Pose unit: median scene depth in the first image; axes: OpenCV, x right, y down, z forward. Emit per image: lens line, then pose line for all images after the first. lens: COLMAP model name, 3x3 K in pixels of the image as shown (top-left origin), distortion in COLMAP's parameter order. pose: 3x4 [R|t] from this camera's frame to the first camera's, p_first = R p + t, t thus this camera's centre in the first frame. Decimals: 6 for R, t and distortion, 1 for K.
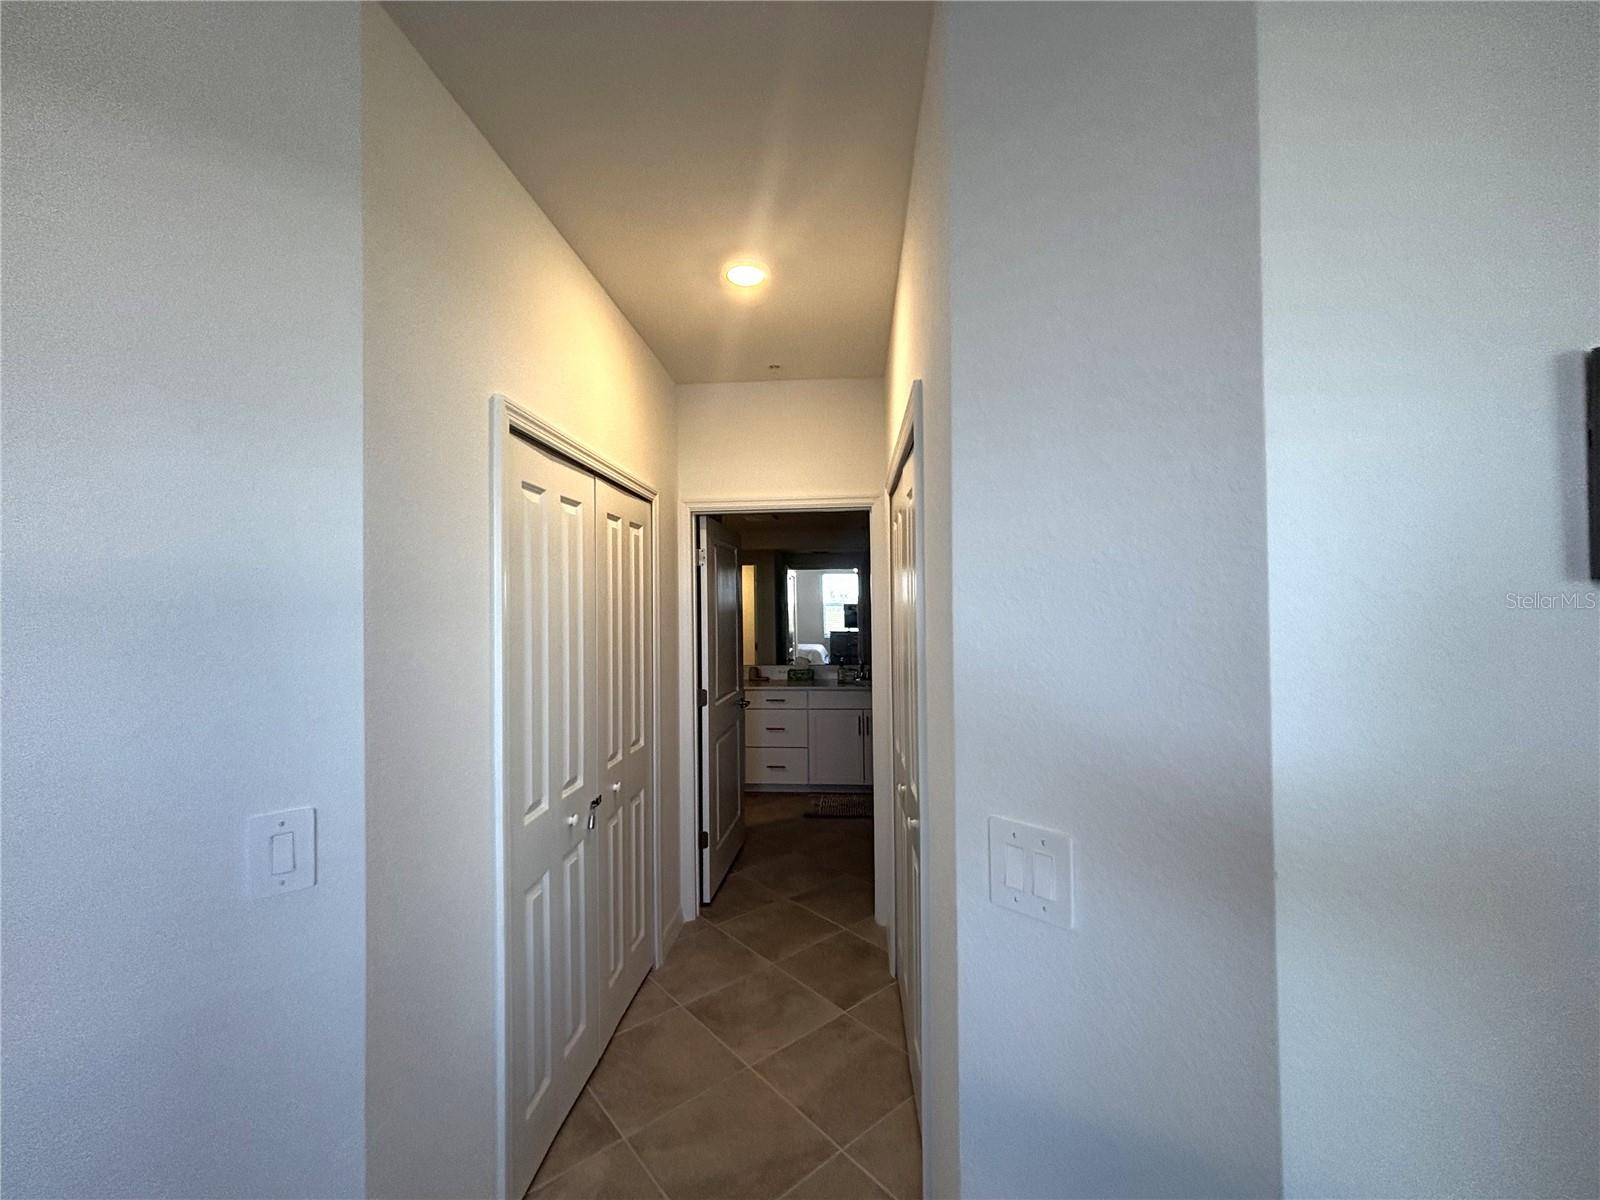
lens RADIAL K [[648.3, 0, 800.0], [0, 648.3, 600.0], [0, 0, 1]] dist [0.002192, -0.000180]
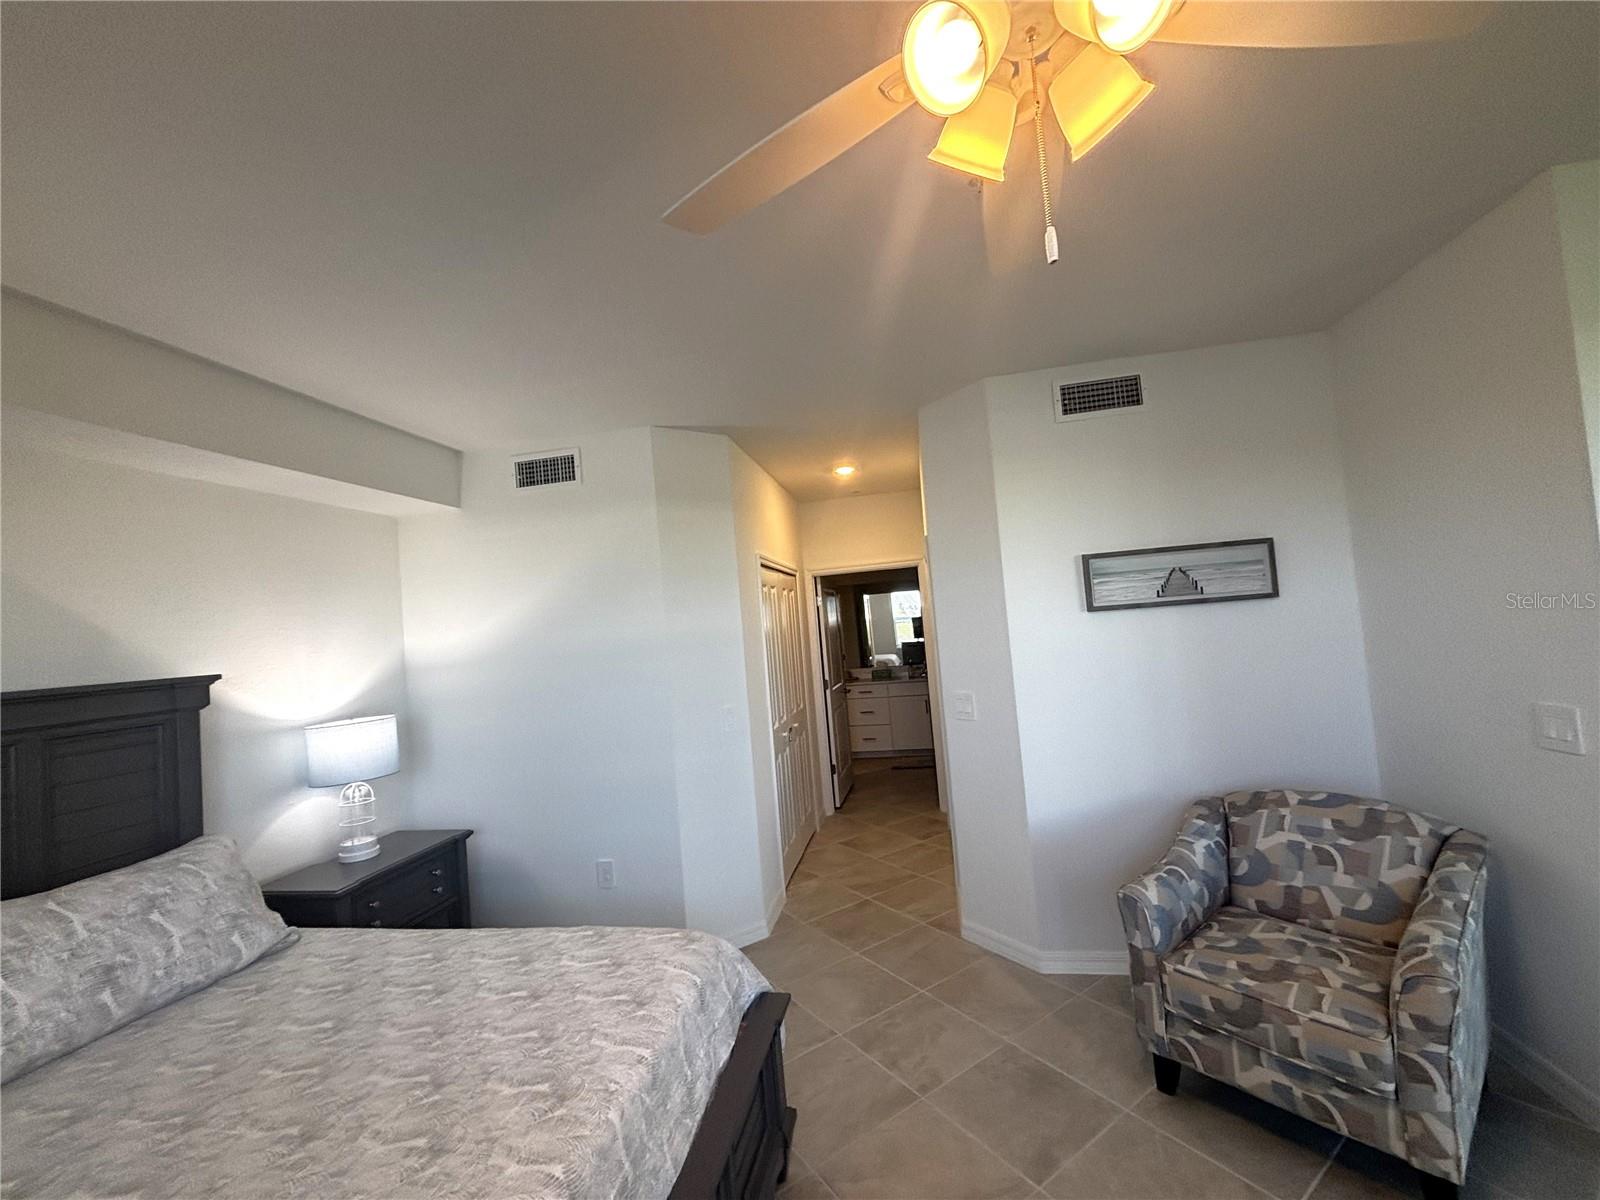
lens RADIAL K [[648.3, 0, 800.0], [0, 648.3, 600.0], [0, 0, 1]] dist [0.002192, -0.000180]
pose [[0.991481, -0.078283, -0.104103, -0.017895], [0.075511, 0.996684, -0.030312, -0.015091], [0.106131, 0.022193, 0.994105, -0.480845]]
